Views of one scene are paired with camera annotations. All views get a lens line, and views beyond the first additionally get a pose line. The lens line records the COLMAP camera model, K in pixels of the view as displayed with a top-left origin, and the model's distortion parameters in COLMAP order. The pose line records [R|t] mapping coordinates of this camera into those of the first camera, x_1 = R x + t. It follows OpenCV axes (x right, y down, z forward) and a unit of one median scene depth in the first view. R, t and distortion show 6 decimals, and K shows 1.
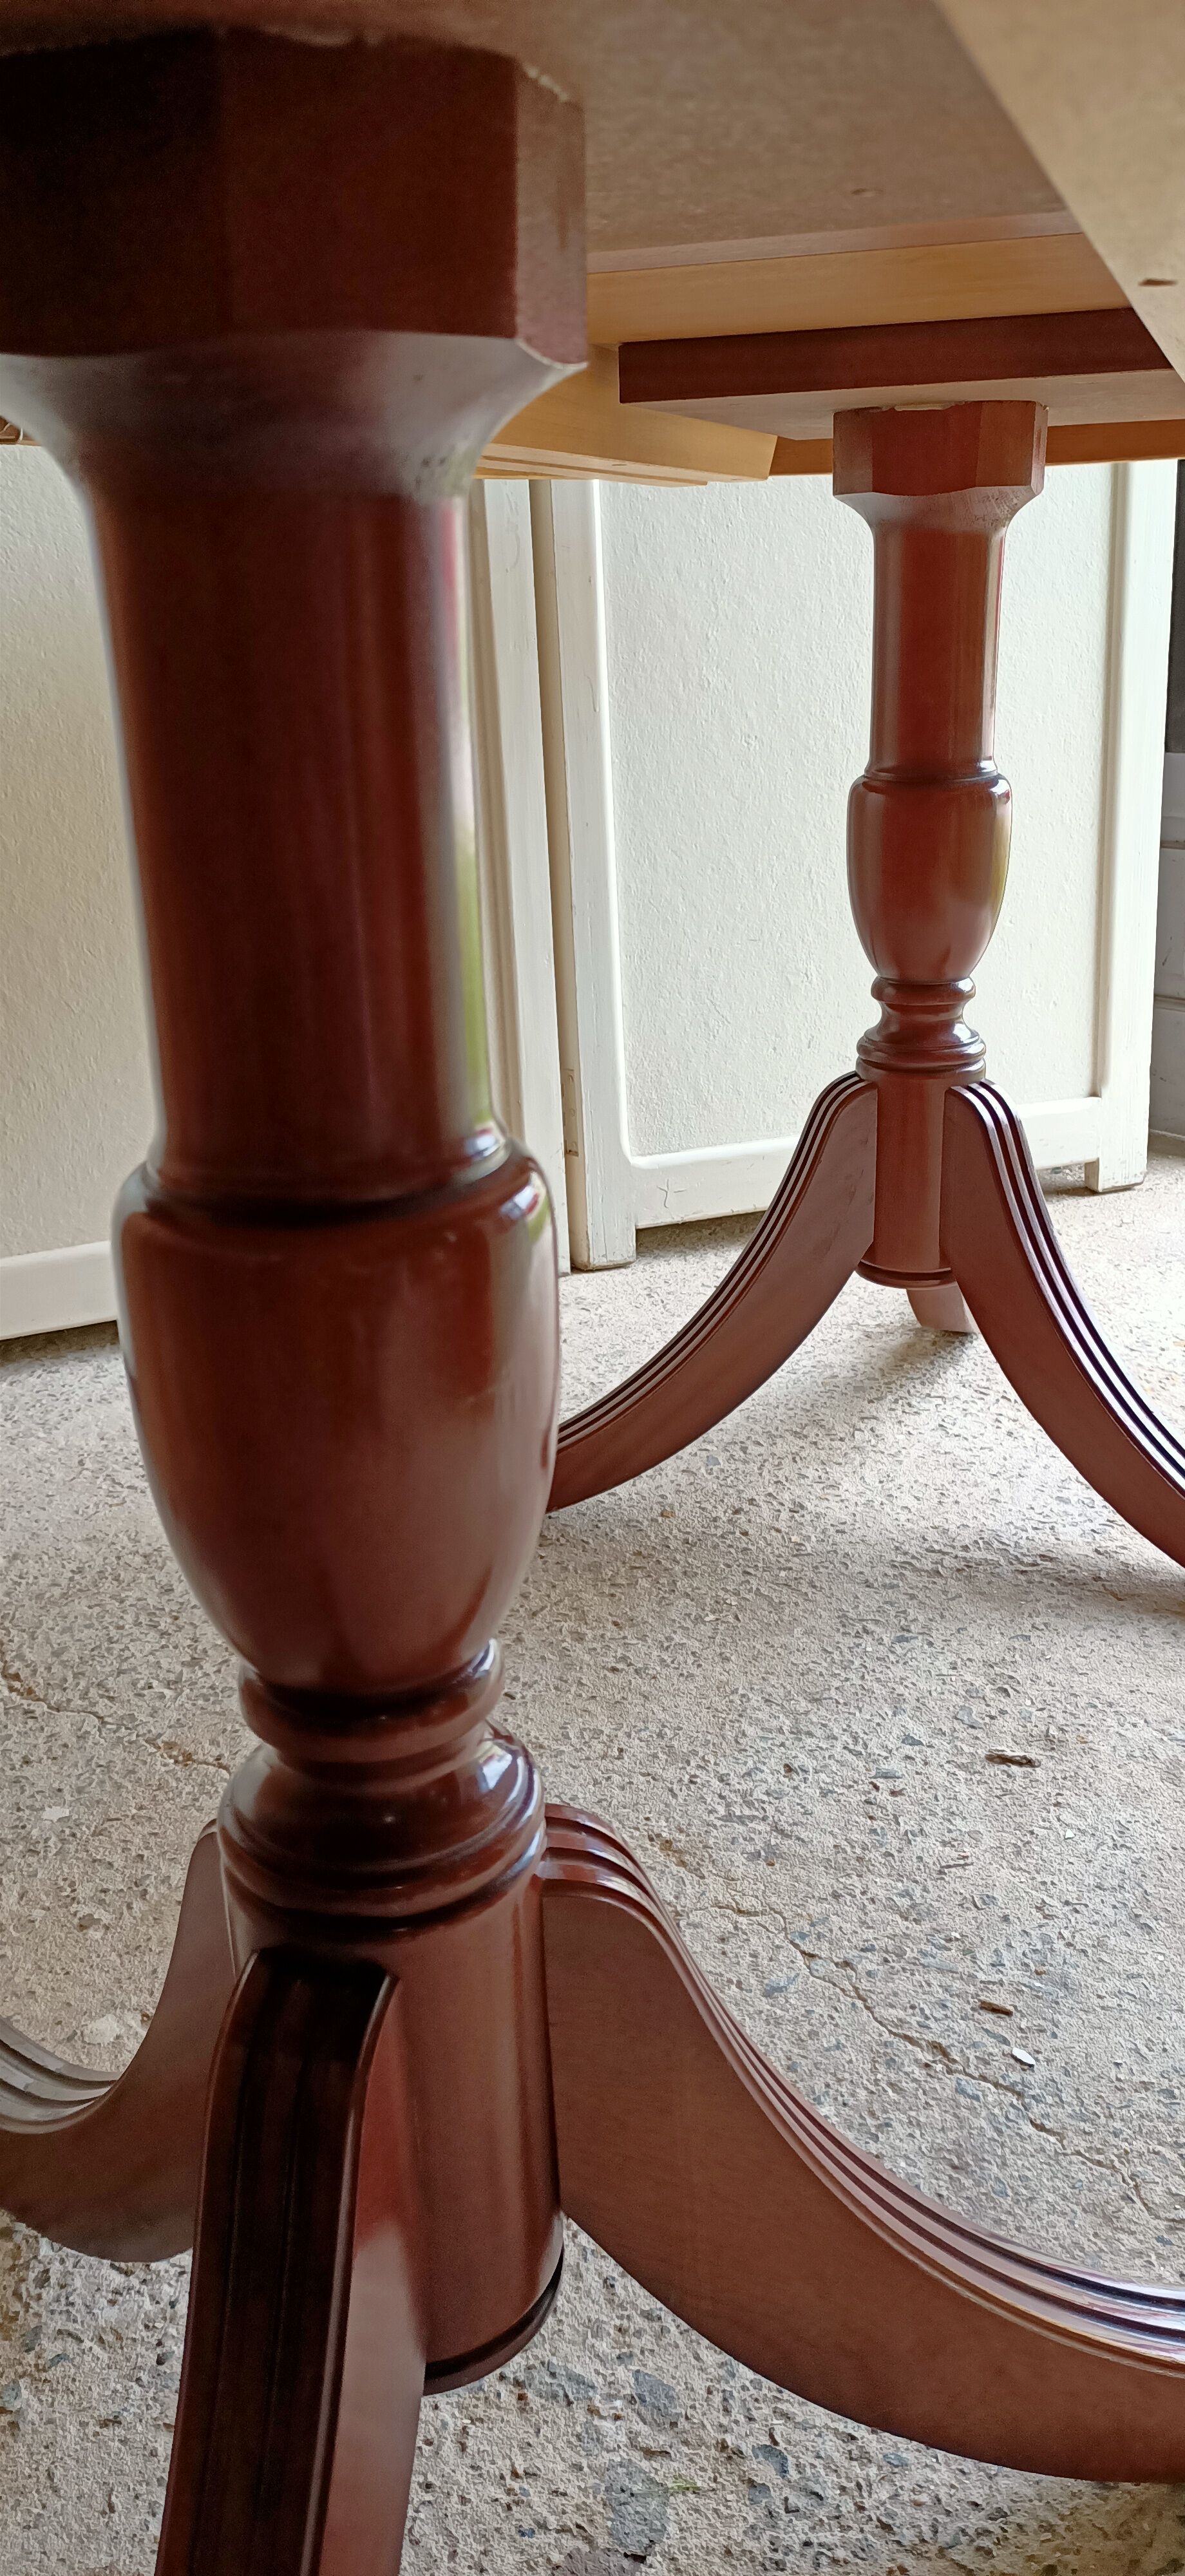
lens RADIAL K [[1931.9, 0, 602.9], [0, 1931.9, 1287.9], [0, 0, 1]] dist [0.062730, -0.060088]
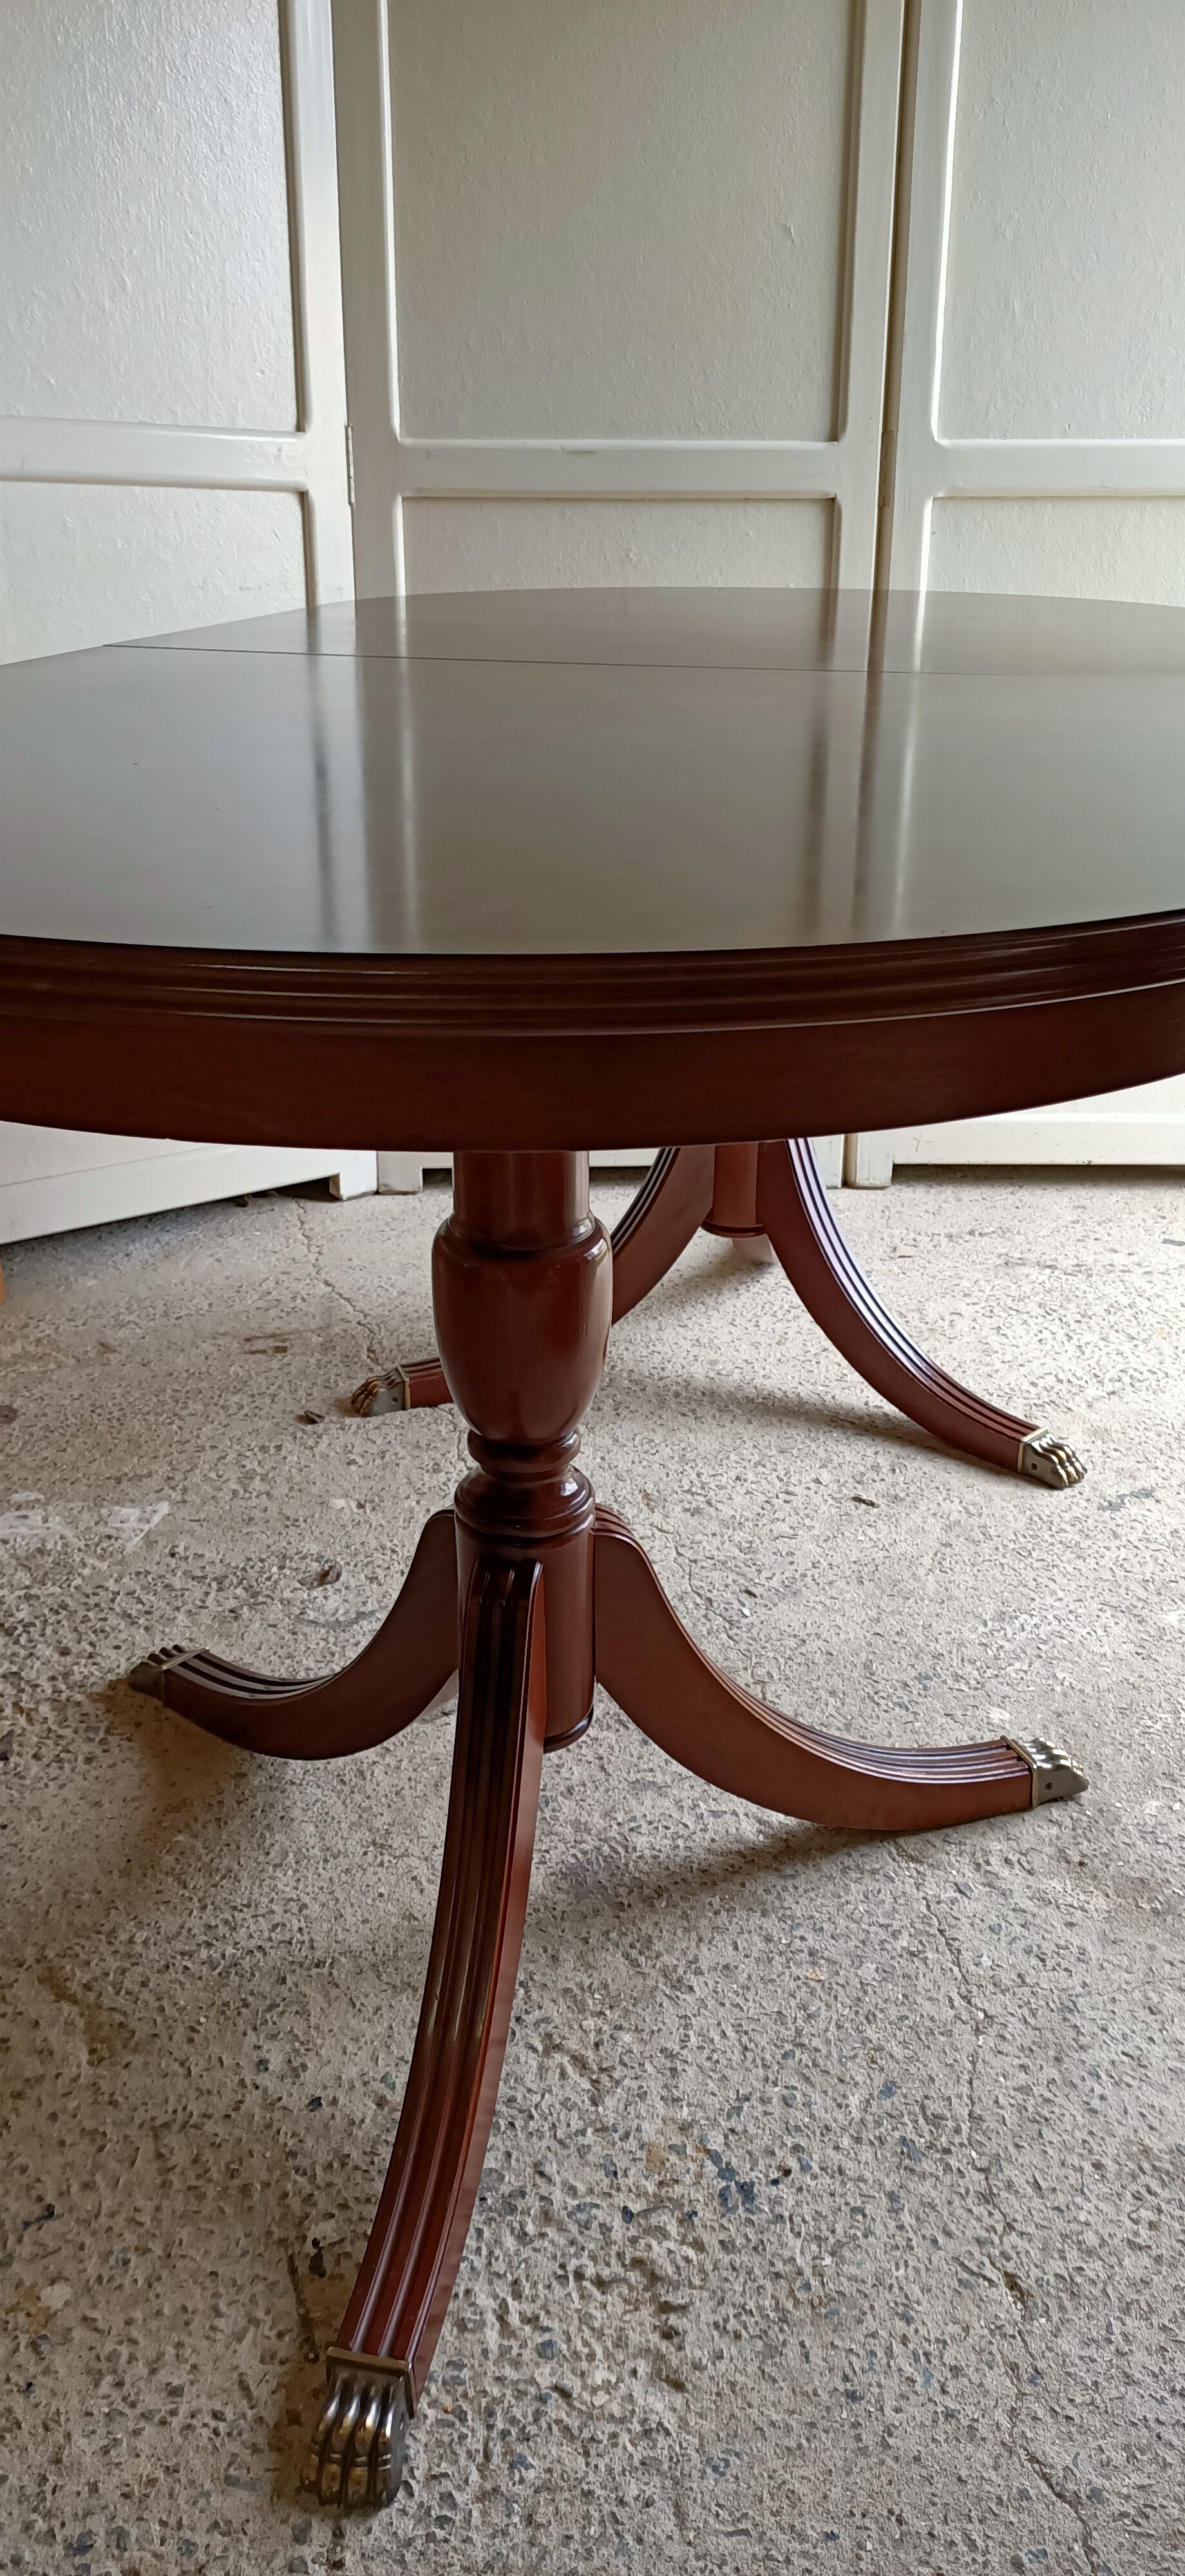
lens RADIAL K [[1931.9, 0, 582.0], [0, 1931.9, 1280.0], [0, 0, 1]] dist [0.062730, -0.060088]
pose [[0.920822, 0.175257, -0.348386, 0.434604], [-0.155696, 0.984260, 0.083615, -0.040995], [0.357556, -0.022753, 0.933614, -0.537364]]
